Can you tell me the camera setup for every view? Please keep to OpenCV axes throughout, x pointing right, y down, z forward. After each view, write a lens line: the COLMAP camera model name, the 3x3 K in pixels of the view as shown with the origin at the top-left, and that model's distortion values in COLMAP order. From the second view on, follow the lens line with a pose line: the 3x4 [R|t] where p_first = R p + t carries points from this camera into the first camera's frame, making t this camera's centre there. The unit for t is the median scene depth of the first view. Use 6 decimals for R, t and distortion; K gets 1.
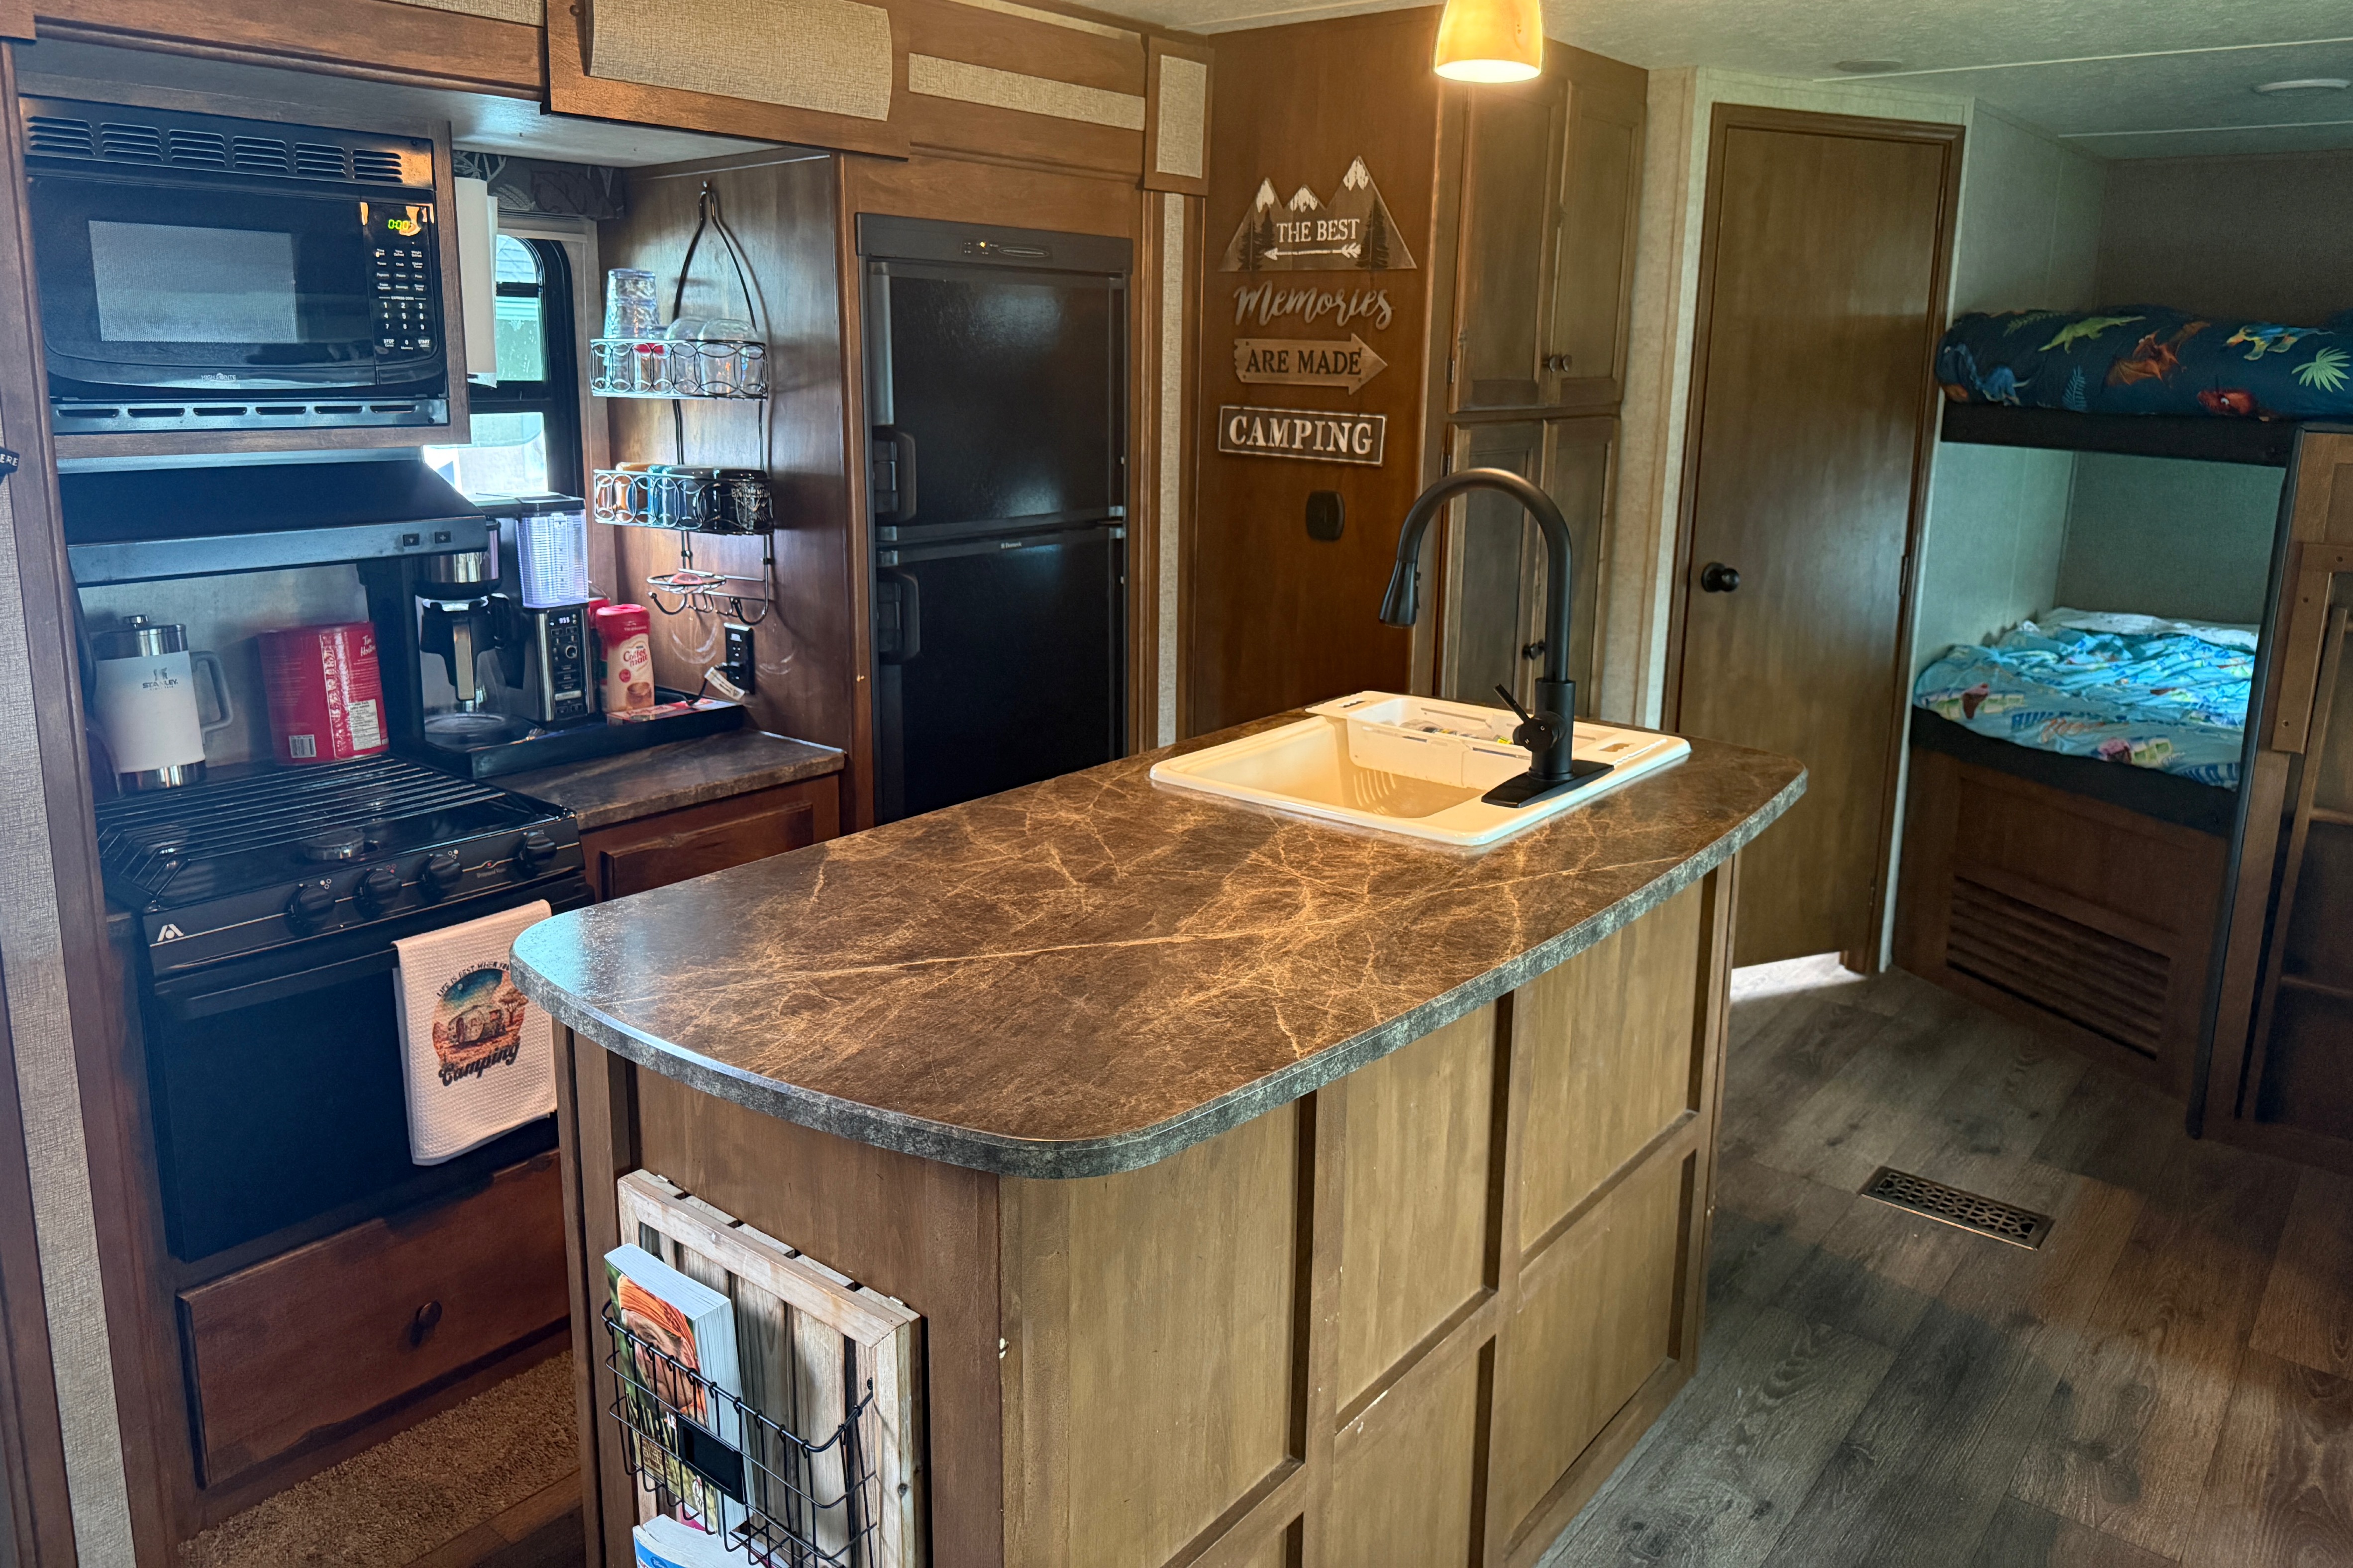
lens RADIAL K [[1645.7, 0, 1168.2], [0, 1645.7, 684.6], [0, 0, 1]] dist [0.083657, -0.128503]
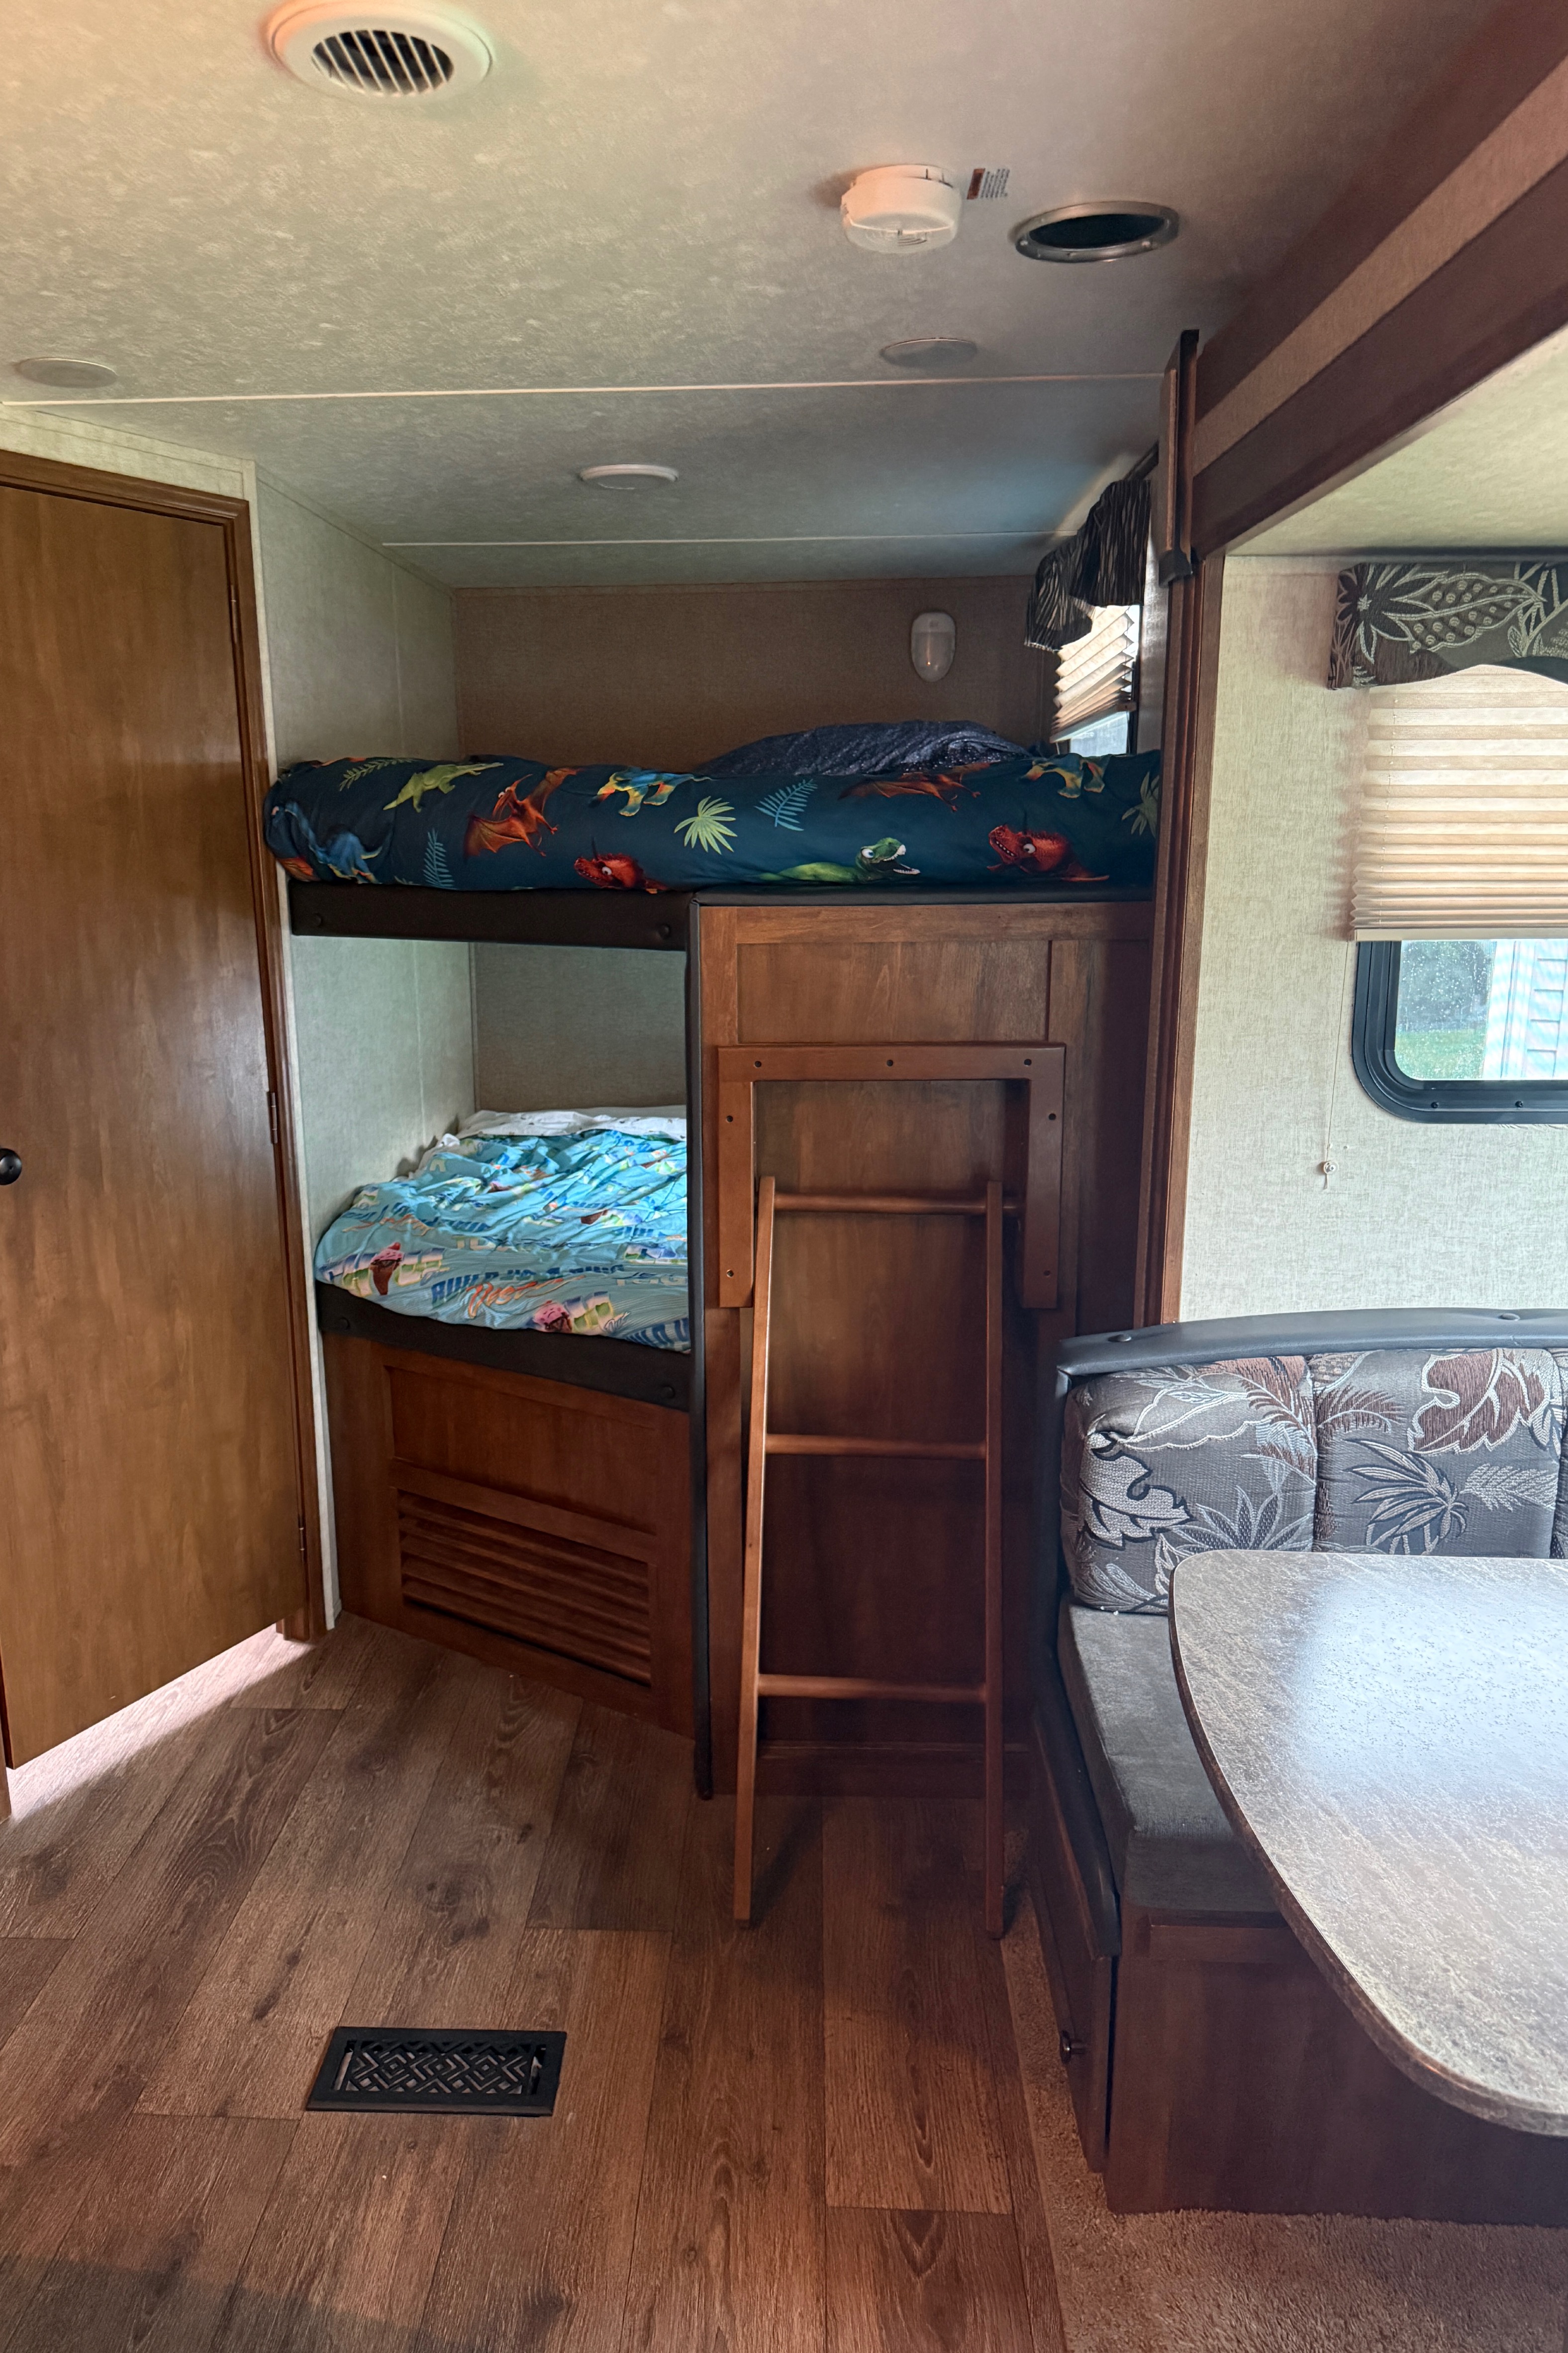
lens RADIAL K [[1595.3, 0, 709.5], [0, 1595.3, 1158.2], [0, 0, 1]] dist [0.182731, -0.336541]
pose [[0.813540, -0.144332, 0.563313, 0.284252], [0.140547, 0.988792, 0.050369, -0.083537], [-0.564269, 0.038194, 0.824707, 0.441719]]
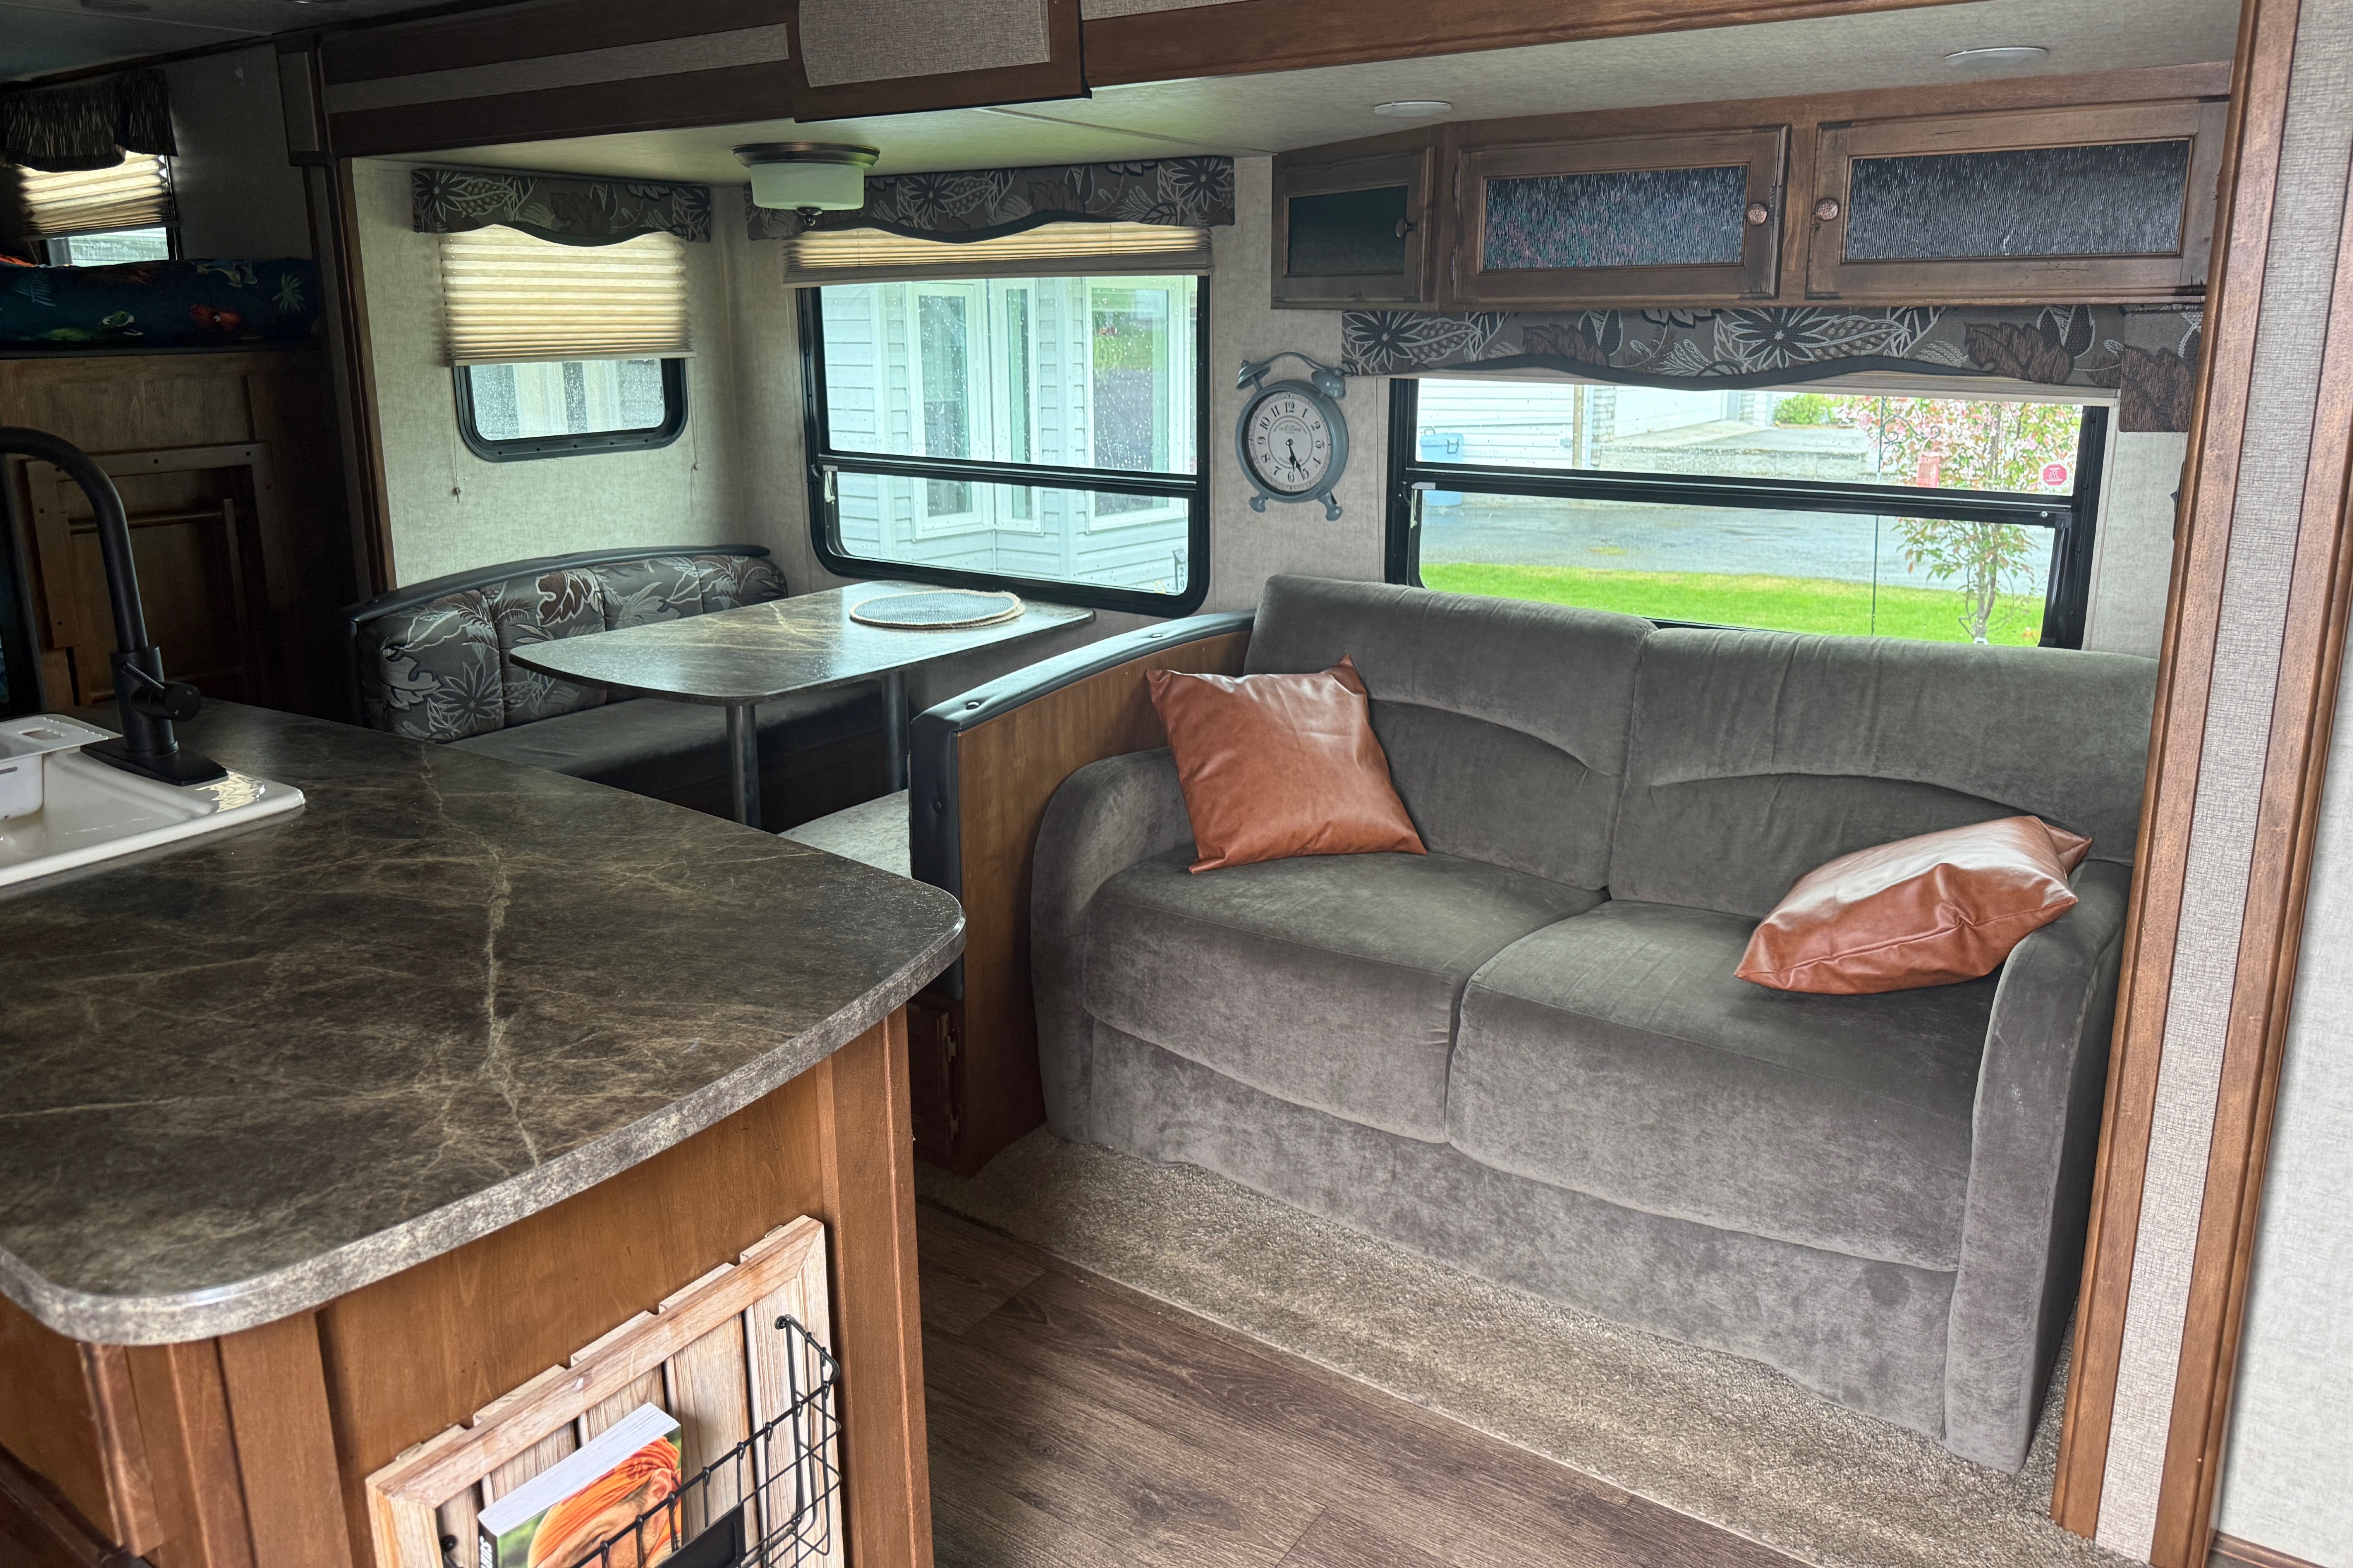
lens RADIAL K [[1668.7, 0, 1179.4], [0, 1668.7, 677.9], [0, 0, 1]] dist [0.029389, -0.035317]
pose [[-0.067680, -0.238556, 0.968767, -0.551950], [0.207071, 0.946492, 0.247537, -0.076751], [-0.975982, 0.217356, -0.014660, 0.354425]]
